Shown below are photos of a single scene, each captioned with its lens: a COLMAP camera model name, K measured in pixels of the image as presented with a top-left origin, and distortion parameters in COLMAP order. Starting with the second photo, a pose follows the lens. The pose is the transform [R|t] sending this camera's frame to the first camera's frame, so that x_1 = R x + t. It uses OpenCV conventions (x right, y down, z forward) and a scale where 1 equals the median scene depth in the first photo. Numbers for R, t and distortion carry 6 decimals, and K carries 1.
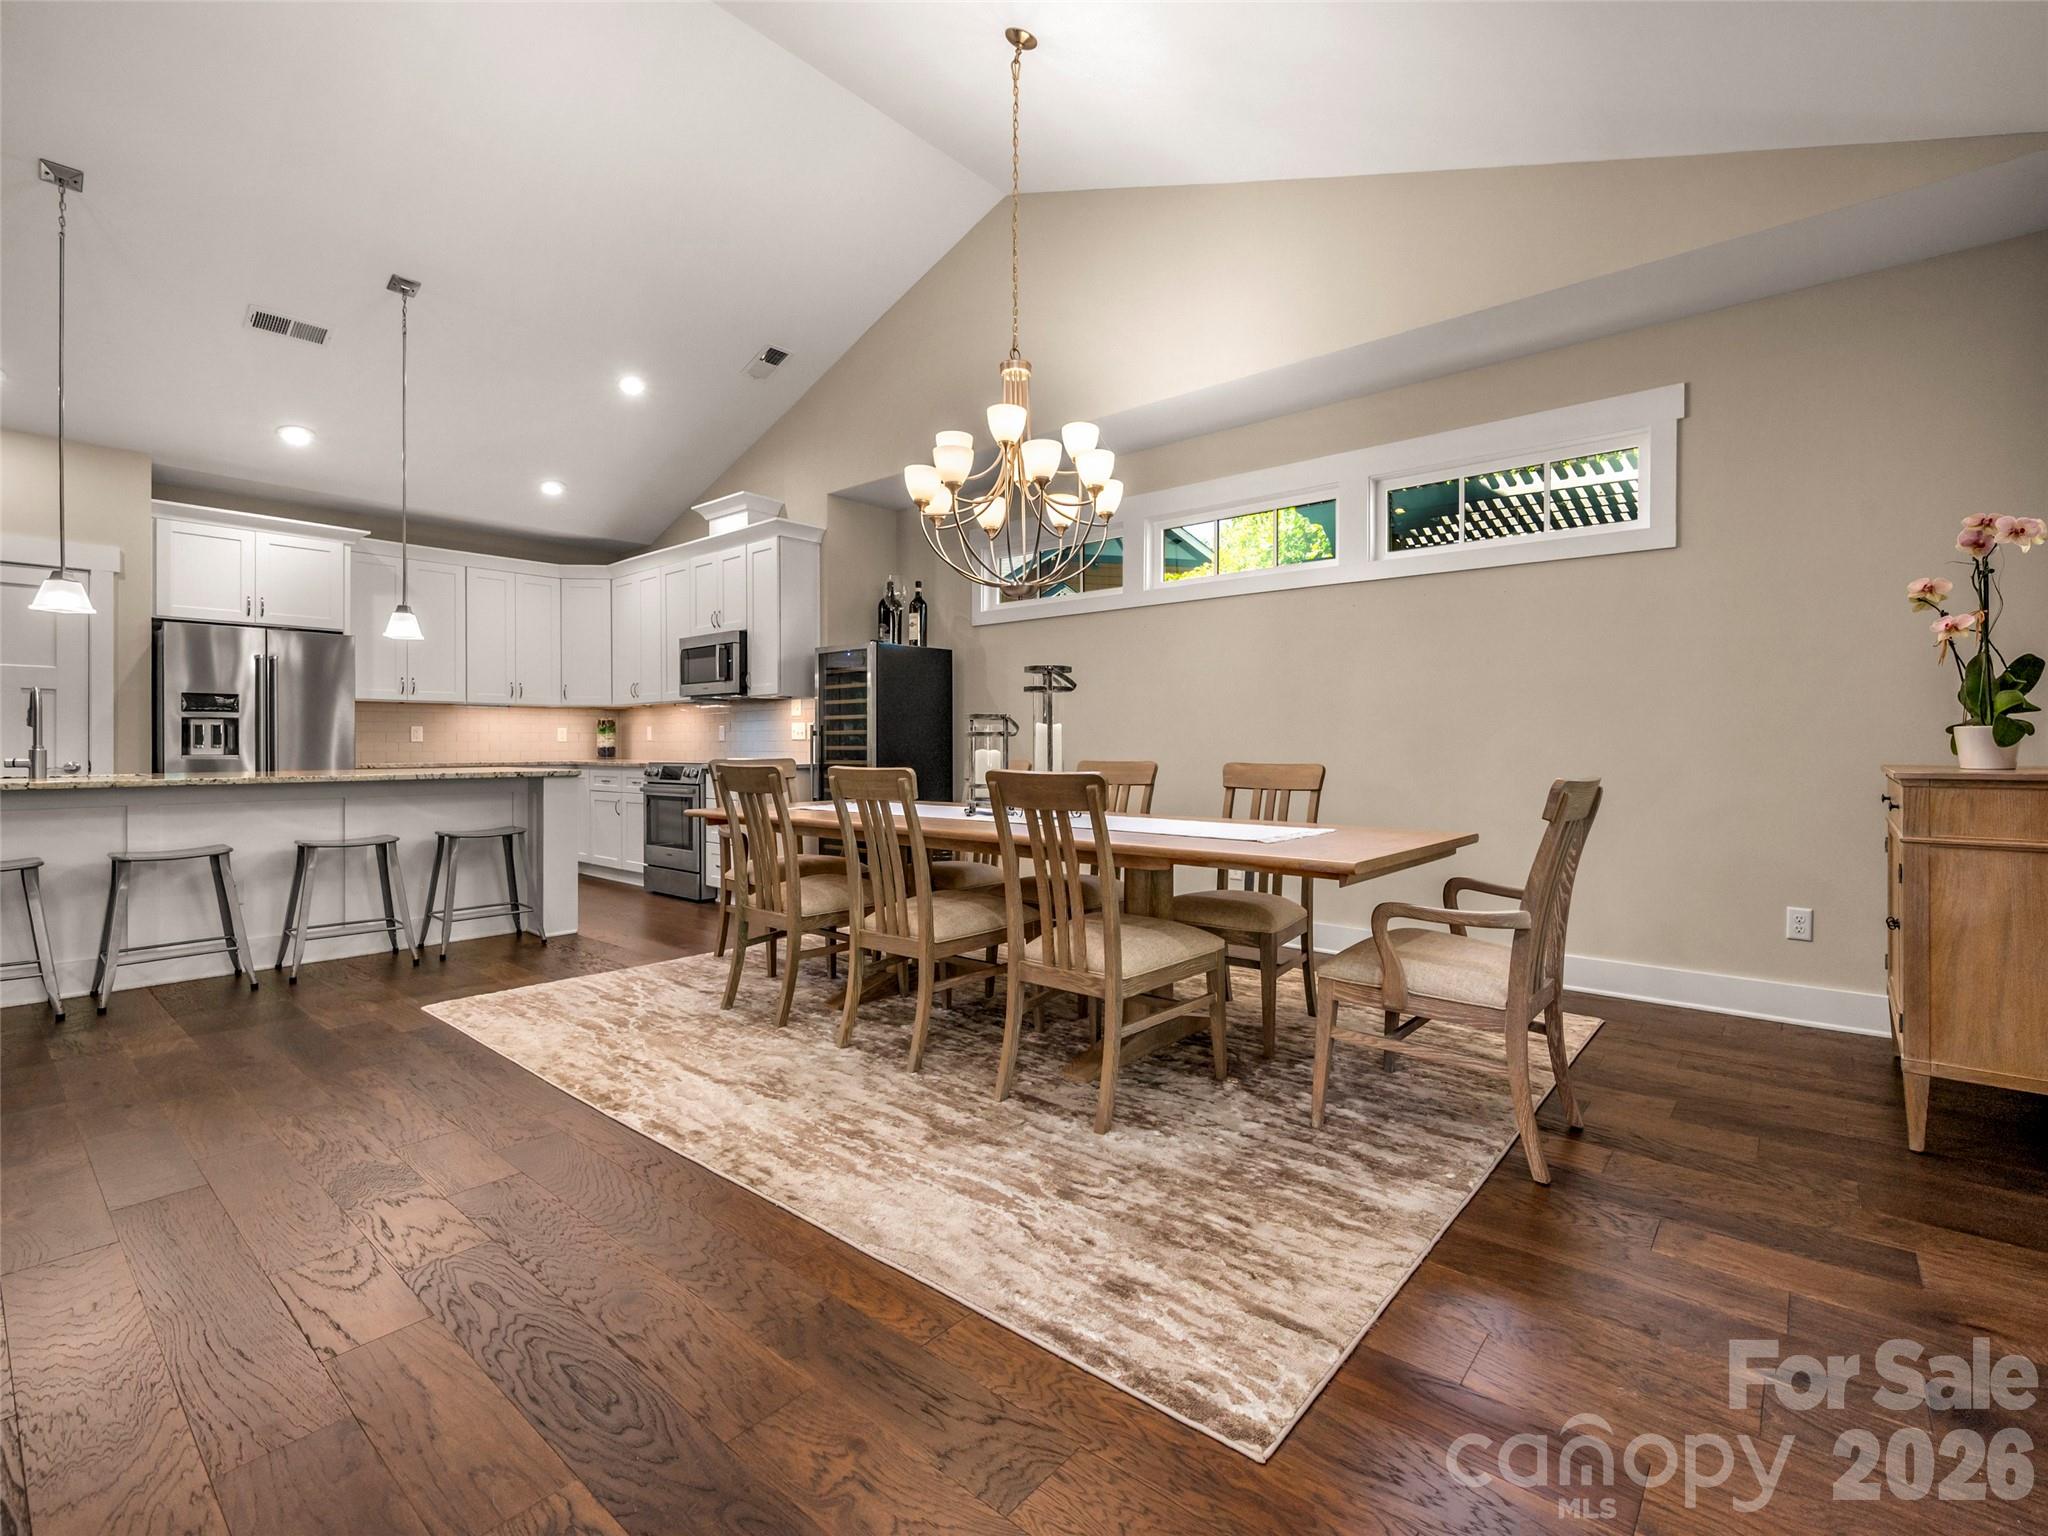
lens RADIAL K [[911.9, 0, 1066.5], [0, 911.9, 749.9], [0, 0, 1]] dist [0.000234, -0.000337]
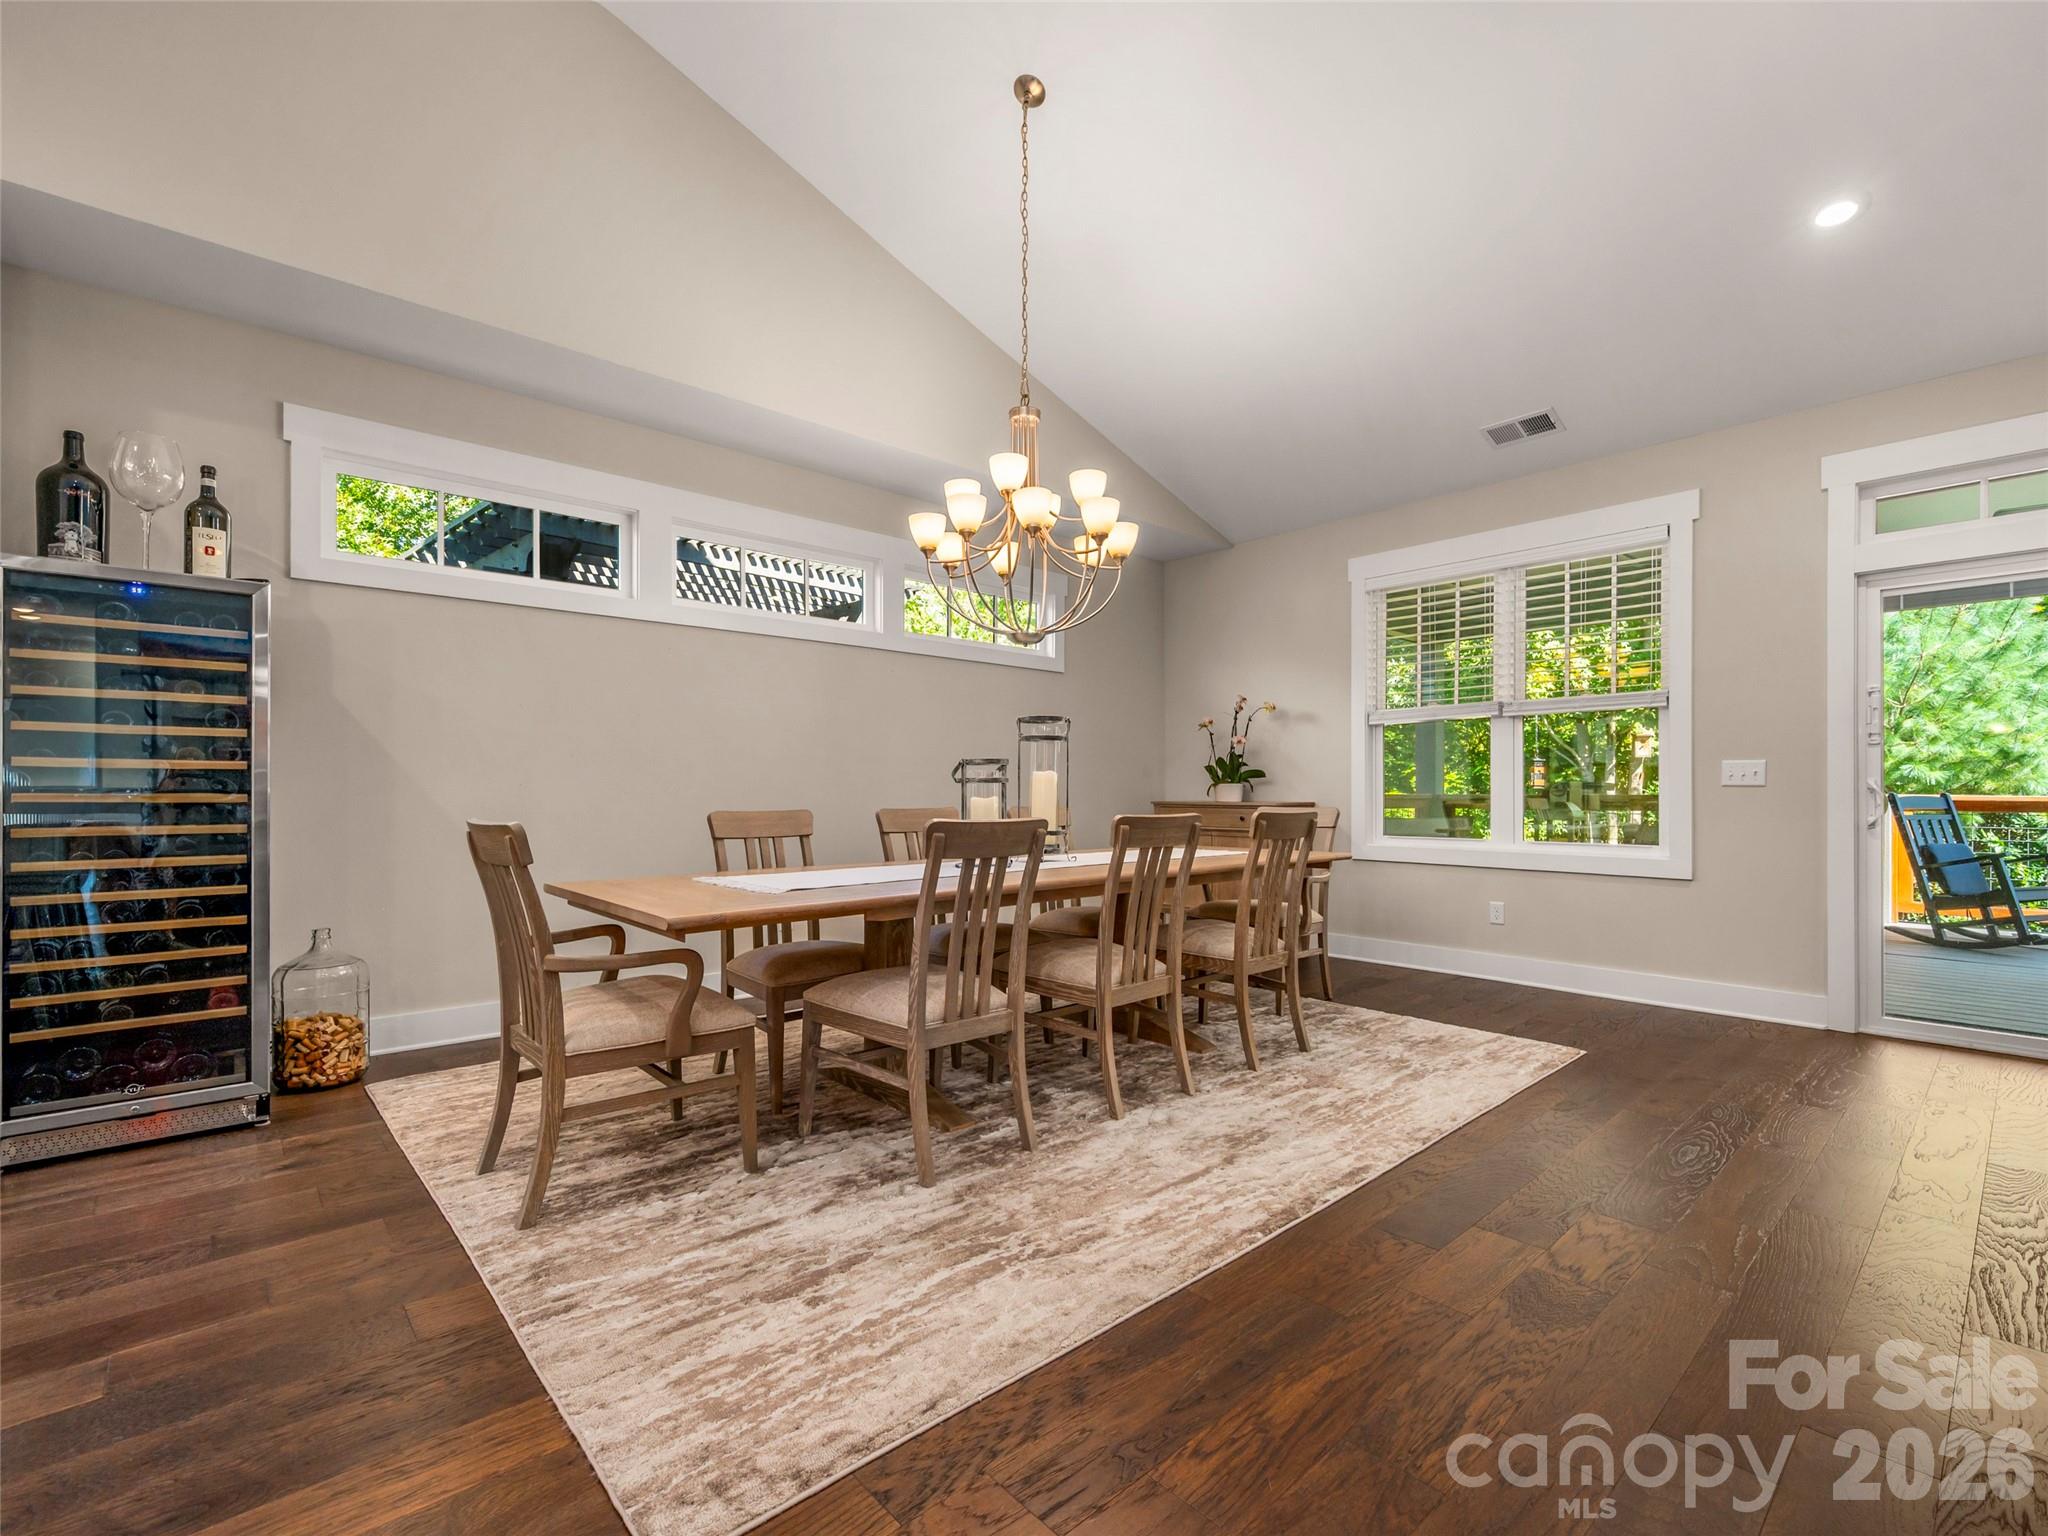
lens RADIAL K [[911.9, 0, 1052.6], [0, 911.9, 792.0], [0, 0, 1]] dist [0.000234, -0.000337]
pose [[0.147743, -0.000352, 0.989026, -1.039005], [0.006388, 0.999979, -0.000598, -0.004268], [-0.989005, 0.006406, 0.147742, 0.824318]]
